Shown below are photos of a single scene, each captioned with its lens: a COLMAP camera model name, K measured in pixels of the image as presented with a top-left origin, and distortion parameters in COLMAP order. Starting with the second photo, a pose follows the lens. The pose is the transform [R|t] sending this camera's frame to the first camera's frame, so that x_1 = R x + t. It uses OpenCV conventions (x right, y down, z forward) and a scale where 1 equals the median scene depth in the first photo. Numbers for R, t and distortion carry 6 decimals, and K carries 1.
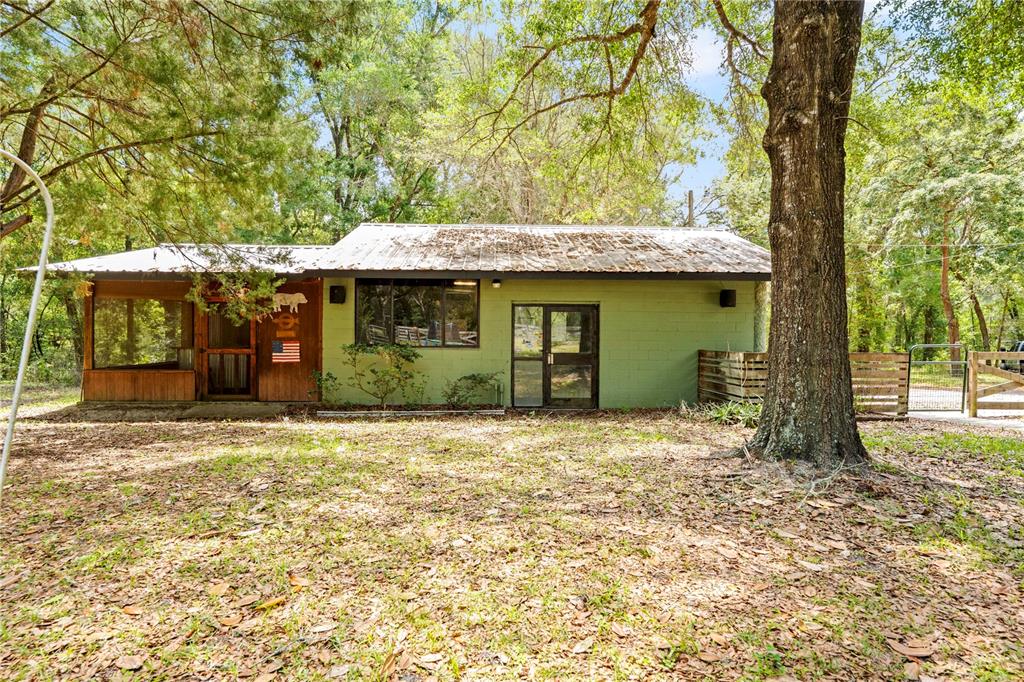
lens RADIAL K [[531.7, 0, 512.0], [0, 531.7, 343.3], [0, 0, 1]] dist [-0.003236, -0.000287]
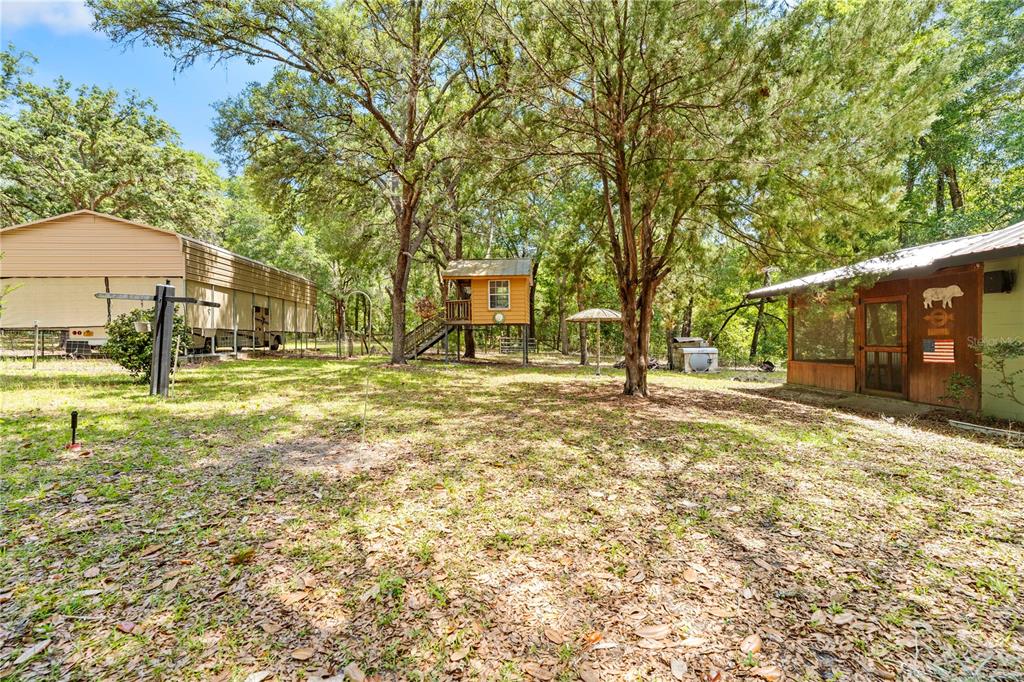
lens RADIAL K [[432.8, 0, 512.3], [0, 432.8, 339.7], [0, 0, 1]] dist [-0.004463, -0.000613]
pose [[0.030494, -0.007842, -0.999504, 0.296615], [-0.001119, 0.999968, -0.007880, 0.002889], [0.999534, 0.001359, 0.030484, 0.241941]]
